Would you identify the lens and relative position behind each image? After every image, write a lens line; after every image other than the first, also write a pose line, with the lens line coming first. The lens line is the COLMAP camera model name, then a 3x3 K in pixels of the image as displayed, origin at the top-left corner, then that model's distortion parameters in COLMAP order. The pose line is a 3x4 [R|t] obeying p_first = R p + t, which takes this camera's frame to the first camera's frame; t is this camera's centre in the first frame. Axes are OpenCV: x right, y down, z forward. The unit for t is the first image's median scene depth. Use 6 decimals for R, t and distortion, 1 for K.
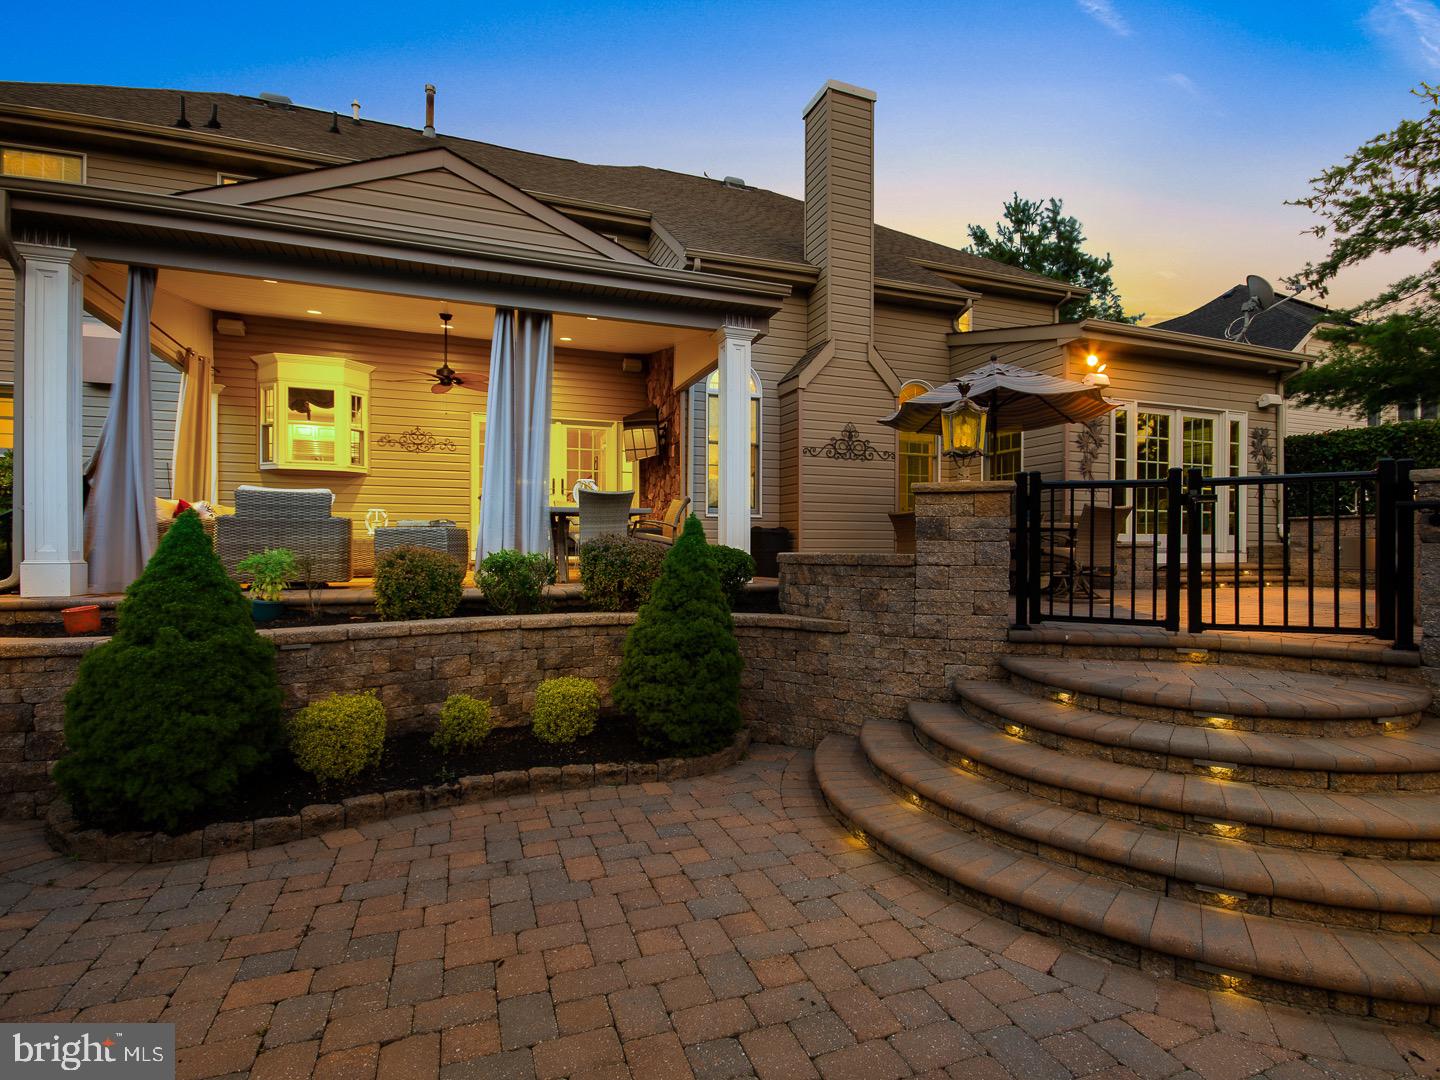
lens RADIAL K [[733.3, 0, 737.9], [0, 733.3, 540.1], [0, 0, 1]] dist [-0.005572, -0.001526]
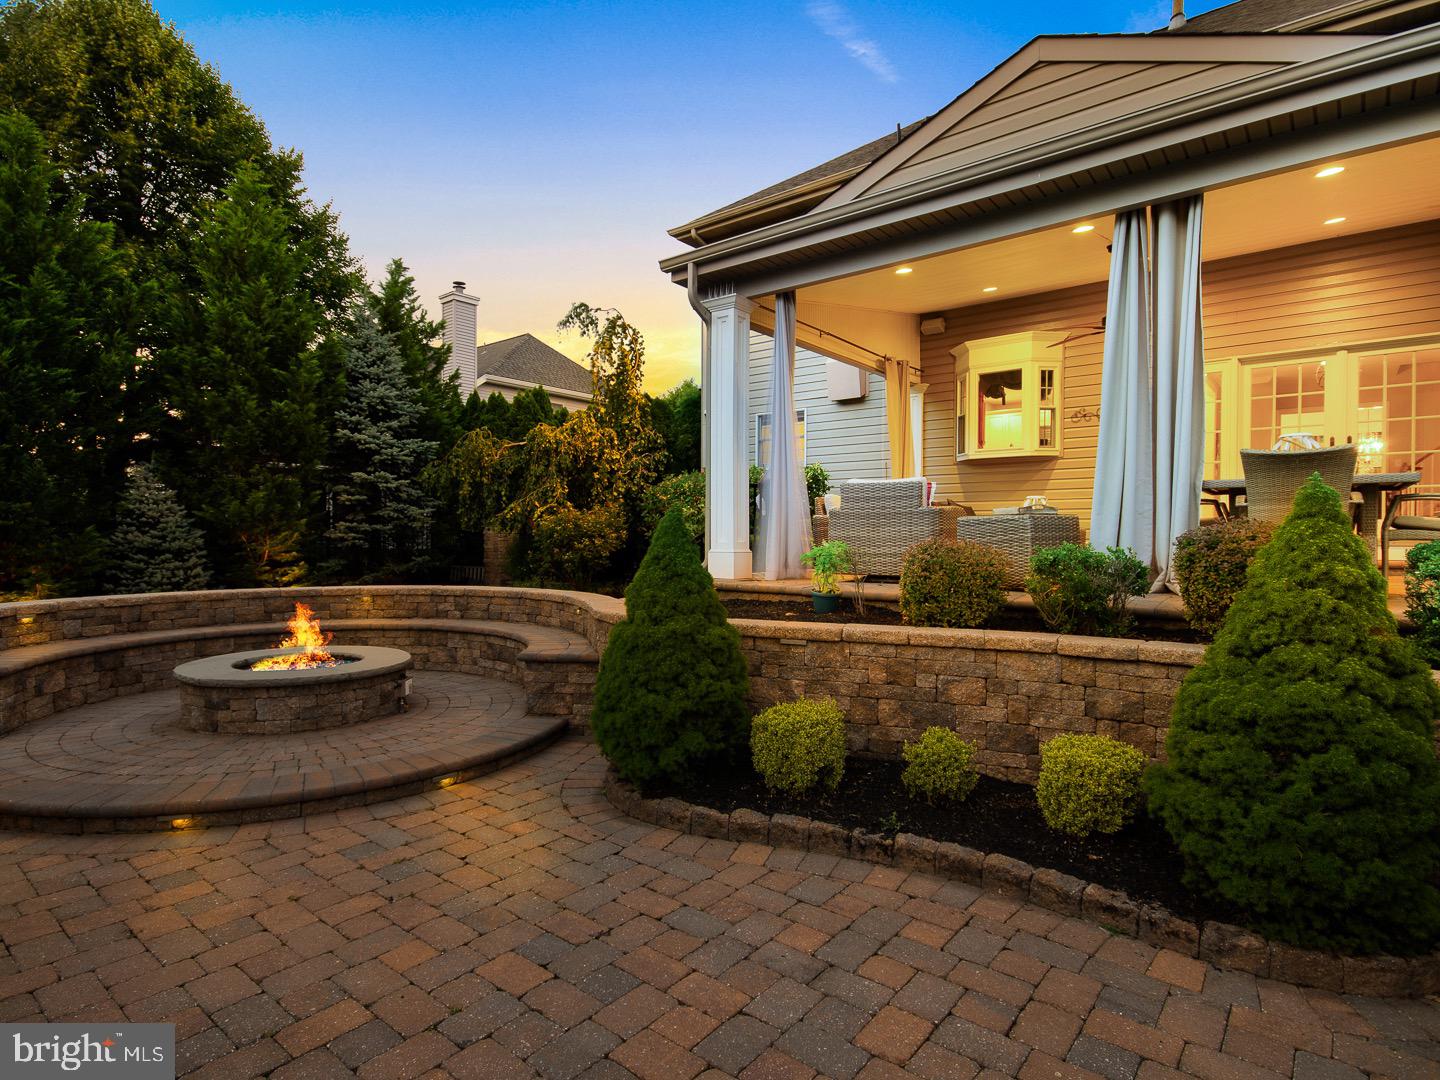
lens RADIAL K [[770.9, 0, 695.0], [0, 770.9, 544.8], [0, 0, 1]] dist [-0.000083, -0.000650]
pose [[0.473381, 0.007657, -0.880825, 0.231055], [0.007006, 0.999898, 0.012457, 0.002844], [0.880830, -0.012068, 0.473279, 0.393672]]
